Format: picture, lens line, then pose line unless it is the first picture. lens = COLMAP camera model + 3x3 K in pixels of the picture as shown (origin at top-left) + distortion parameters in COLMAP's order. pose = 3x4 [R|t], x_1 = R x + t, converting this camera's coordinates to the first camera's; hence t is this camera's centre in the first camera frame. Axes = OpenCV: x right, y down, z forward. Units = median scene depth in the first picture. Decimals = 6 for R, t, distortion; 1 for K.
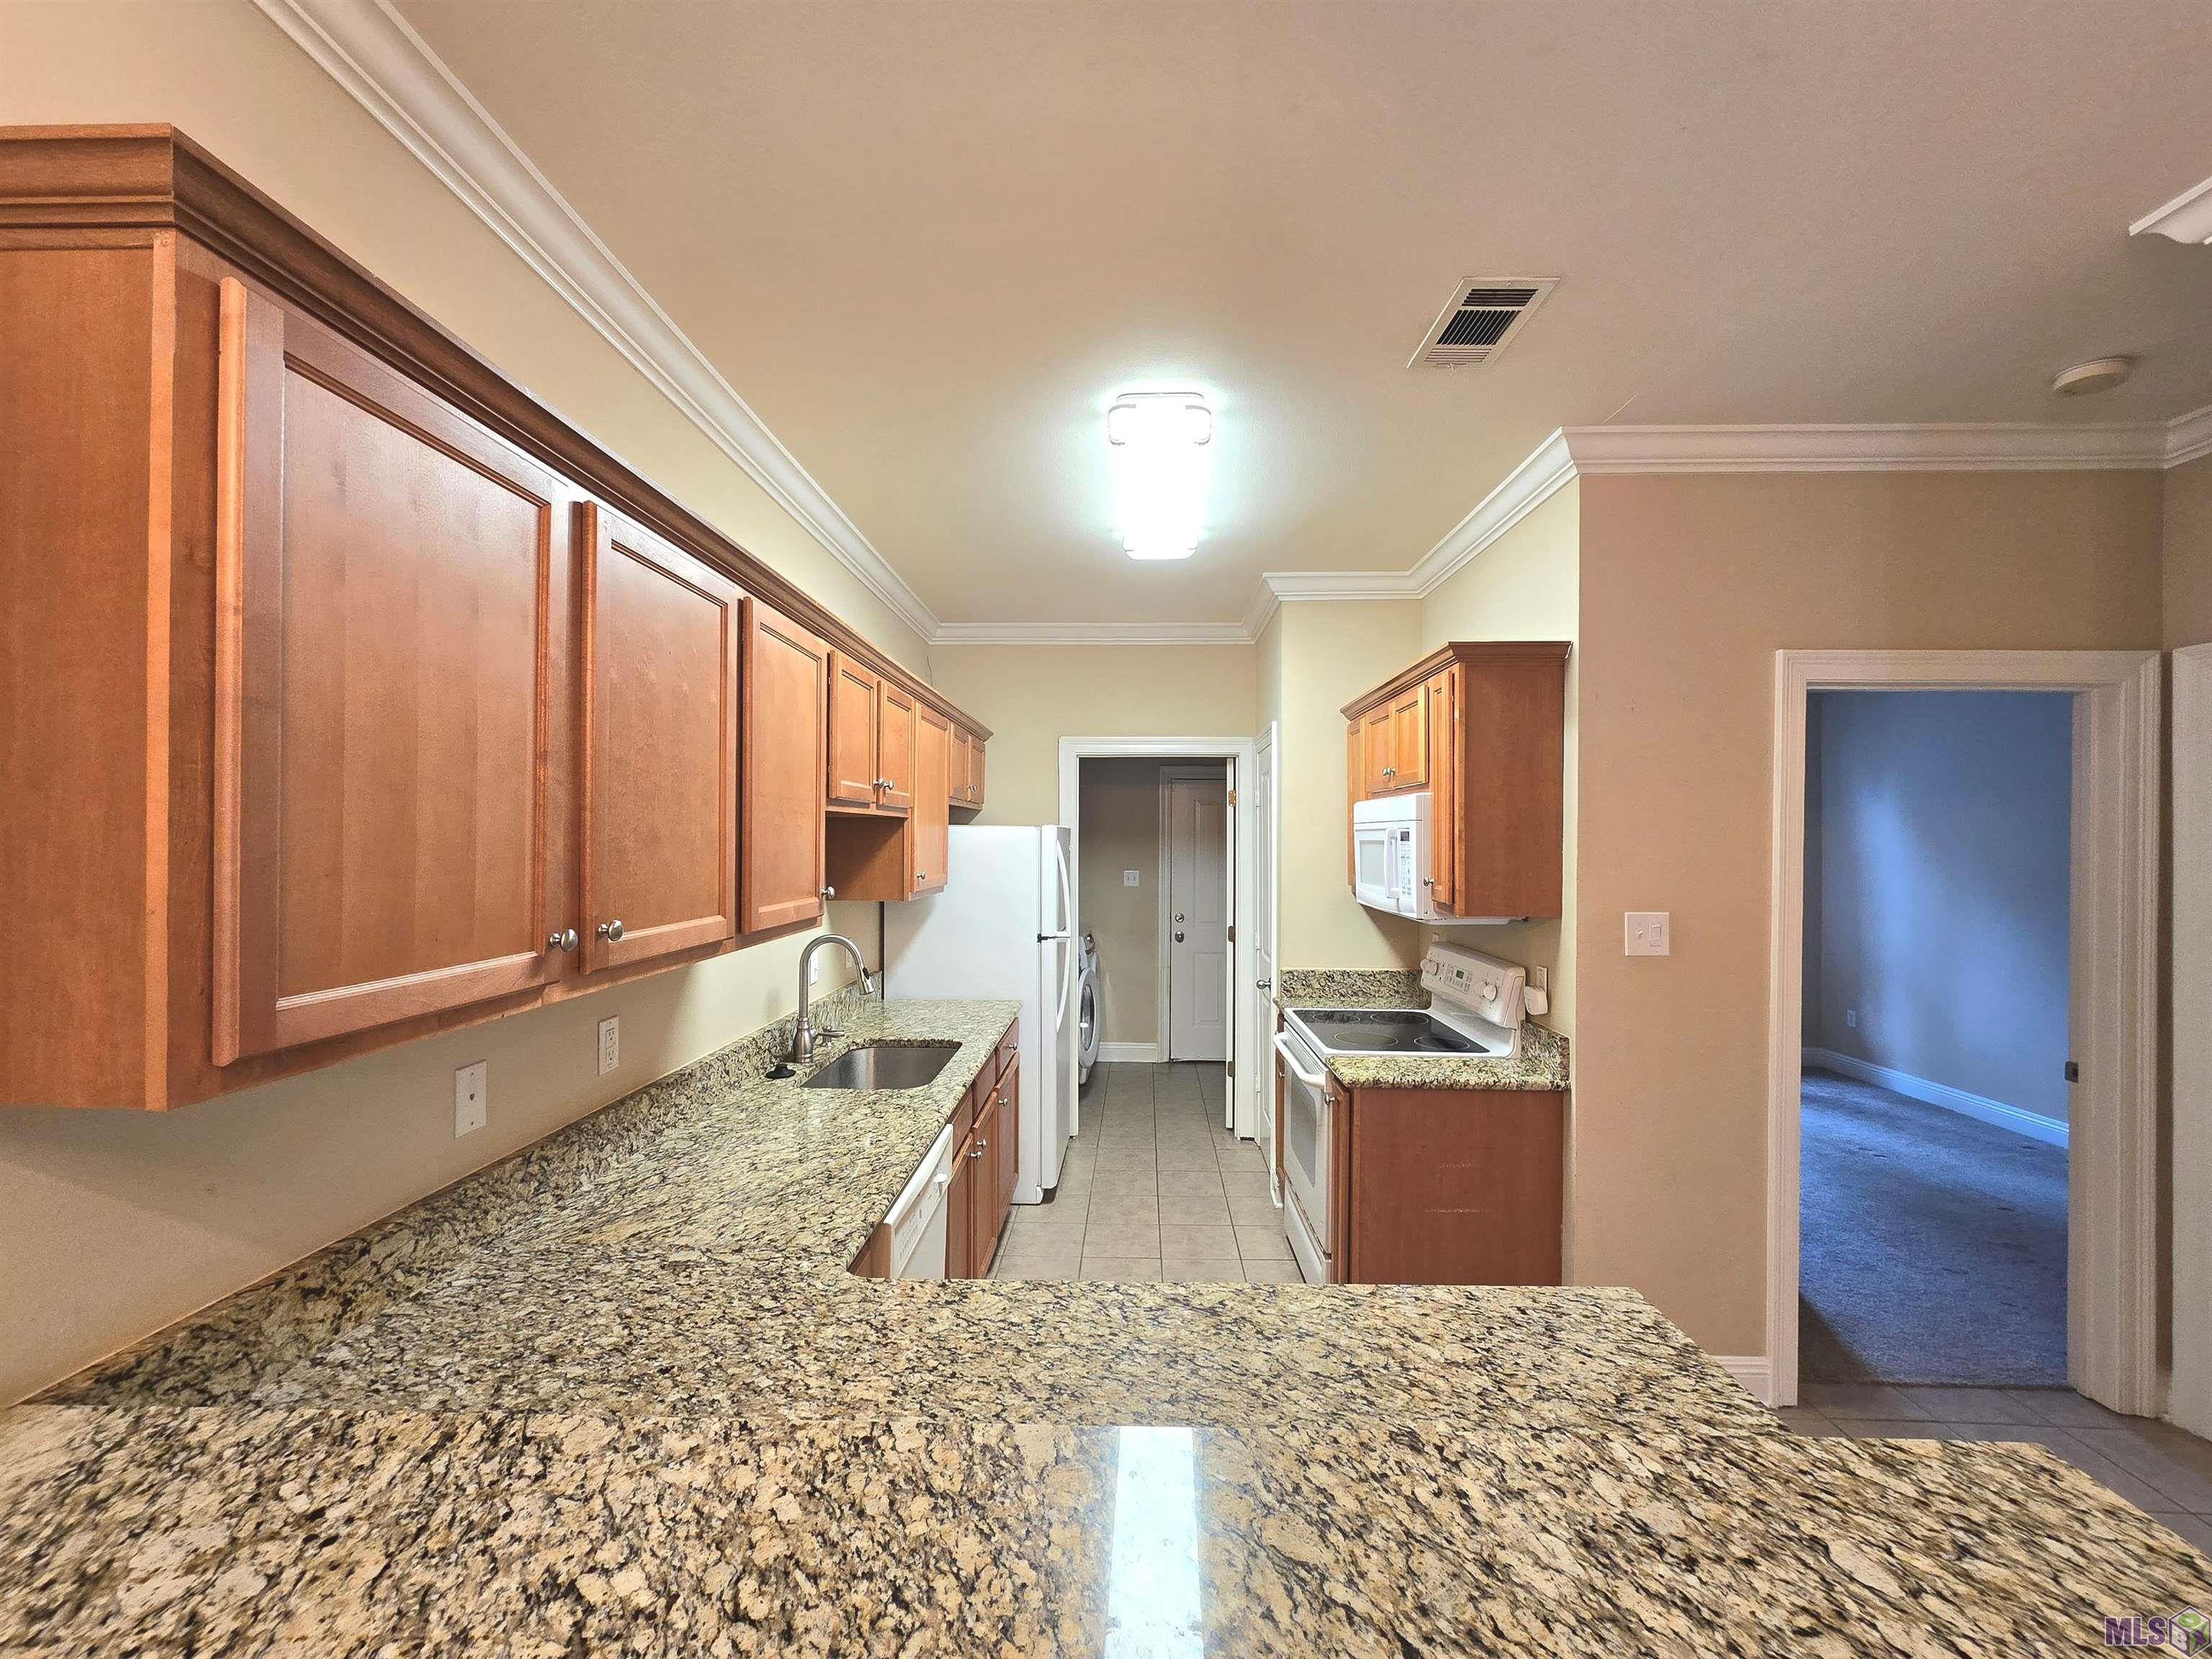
lens RADIAL K [[929.4, 0, 1101.7], [0, 929.4, 838.7], [0, 0, 1]] dist [0.000426, 0.000023]
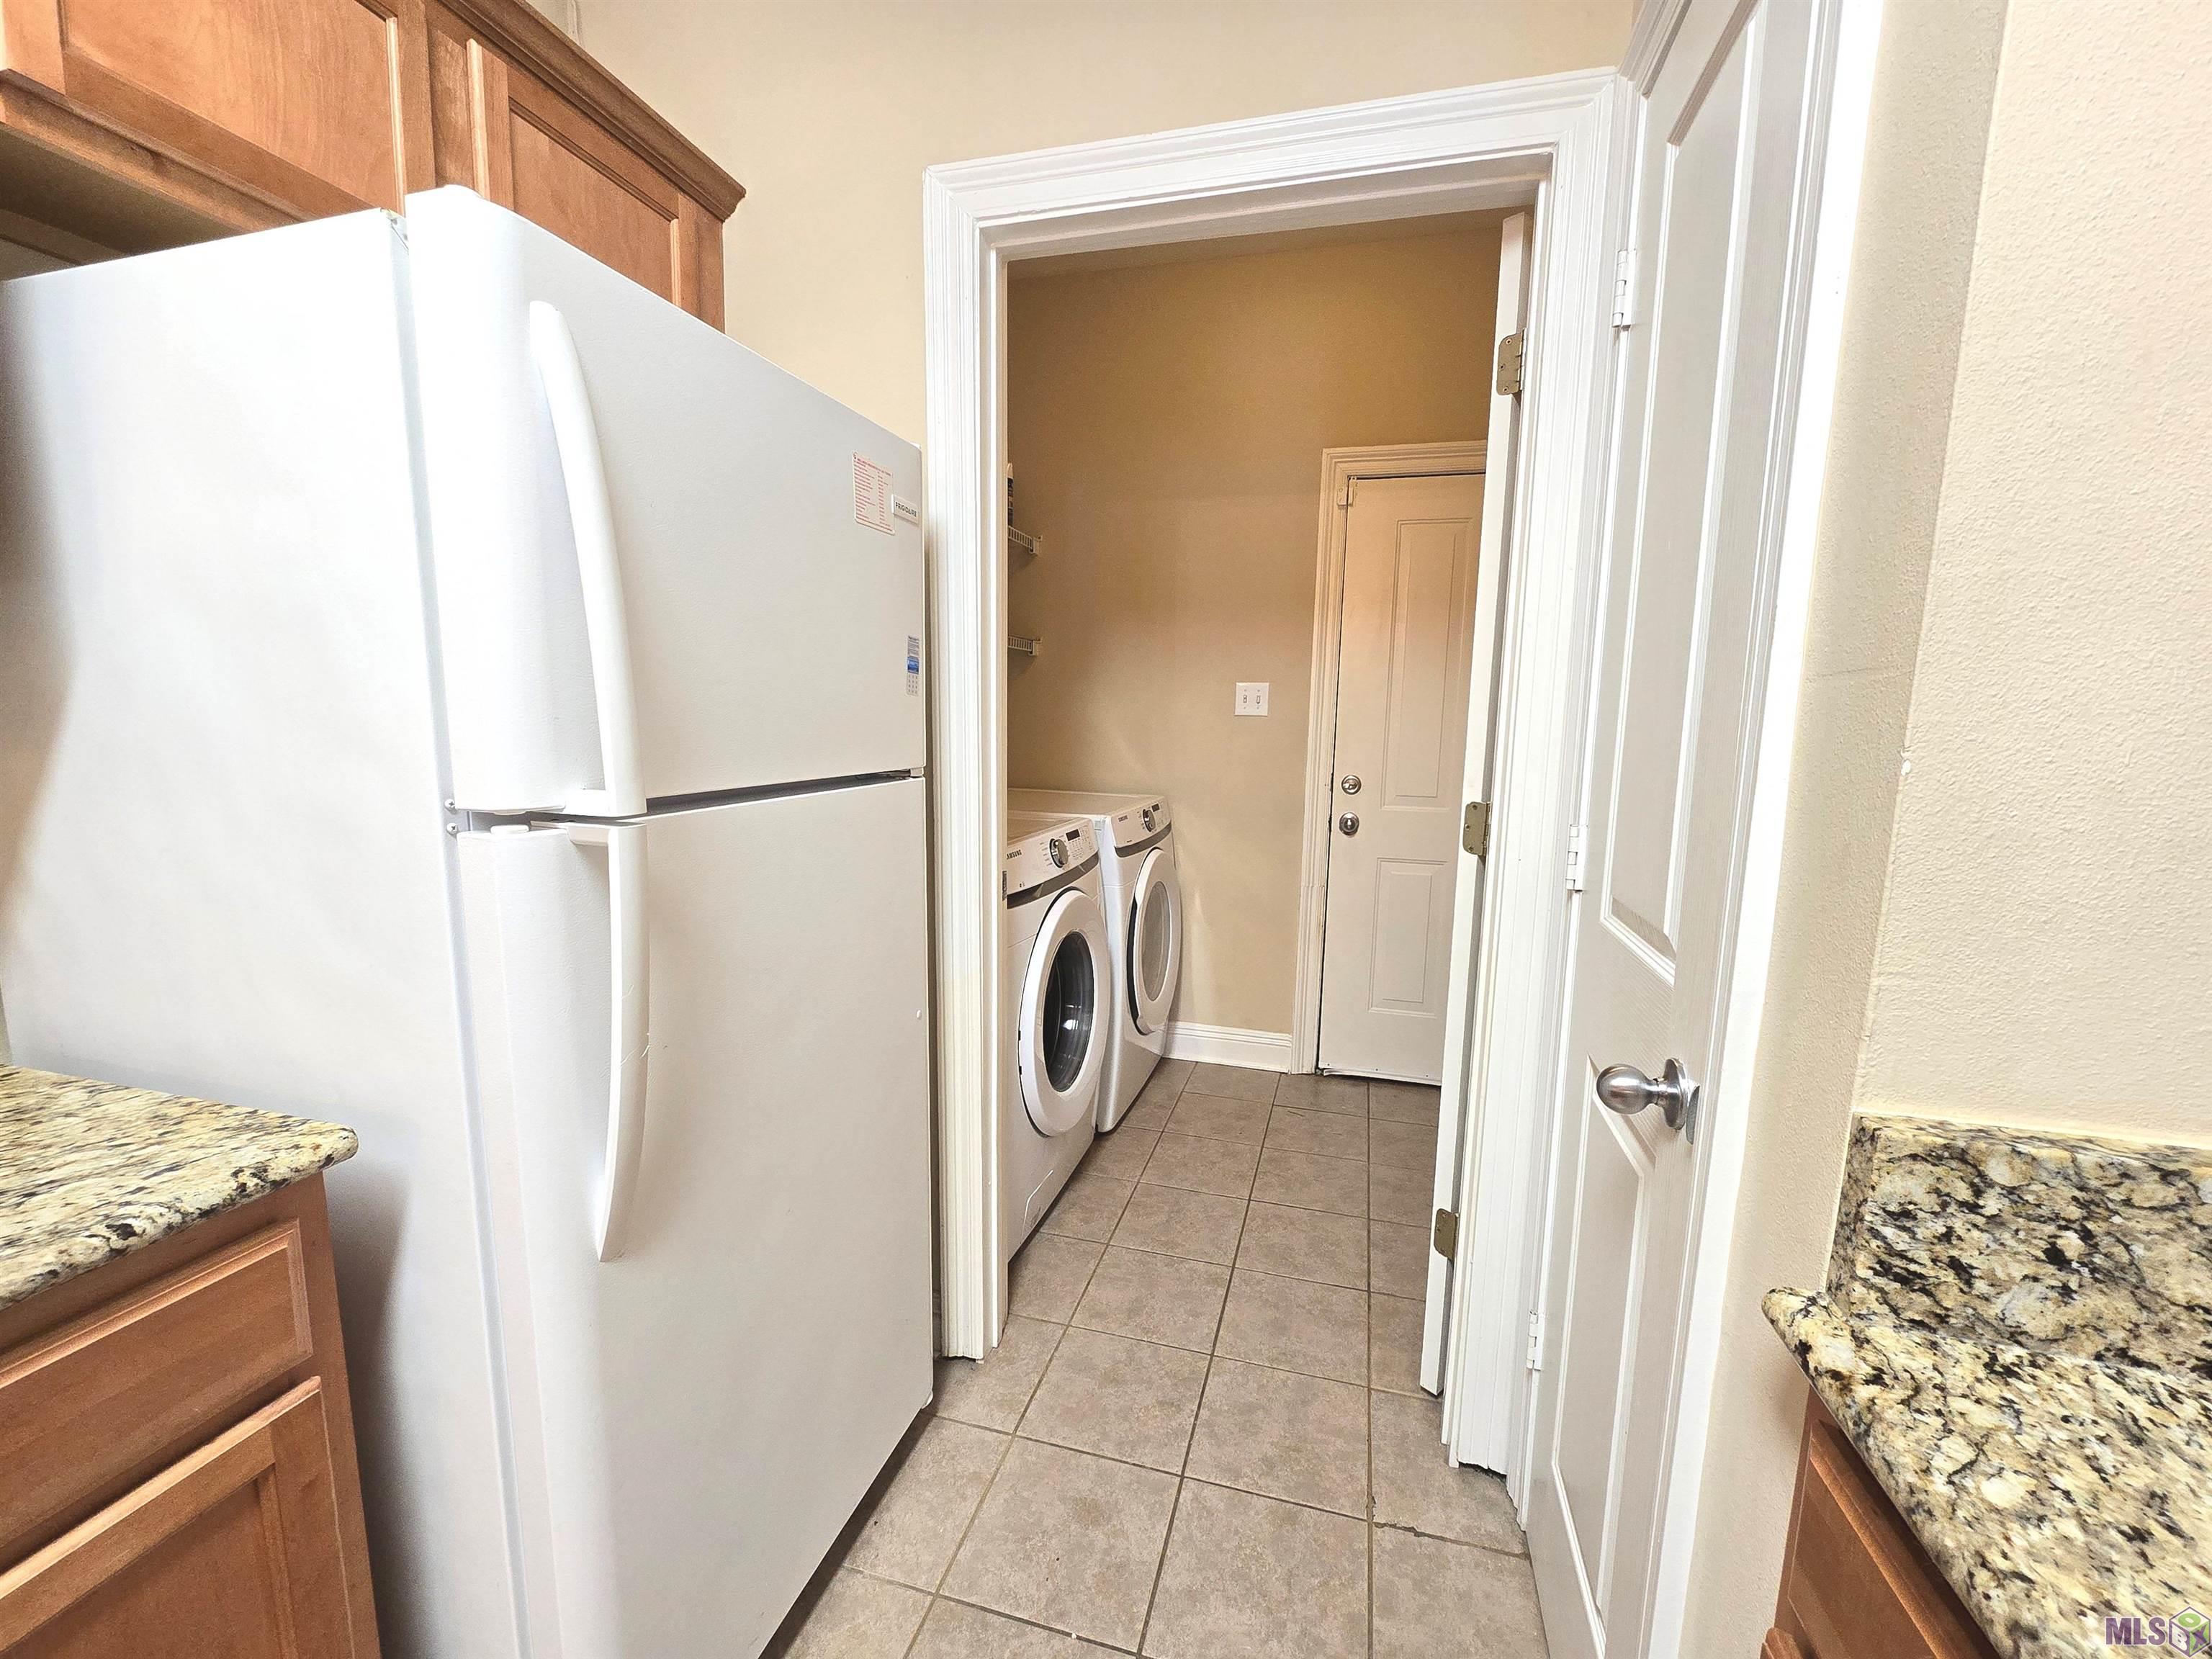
lens RADIAL K [[902.5, 0, 1111.2], [0, 902.5, 840.1], [0, 0, 1]] dist [-0.000600, -0.000068]
pose [[0.973681, 0.046848, -0.223048, 0.088504], [-0.015352, 0.989905, 0.140897, 0.065400], [0.227397, -0.133765, 0.964571, 0.680474]]
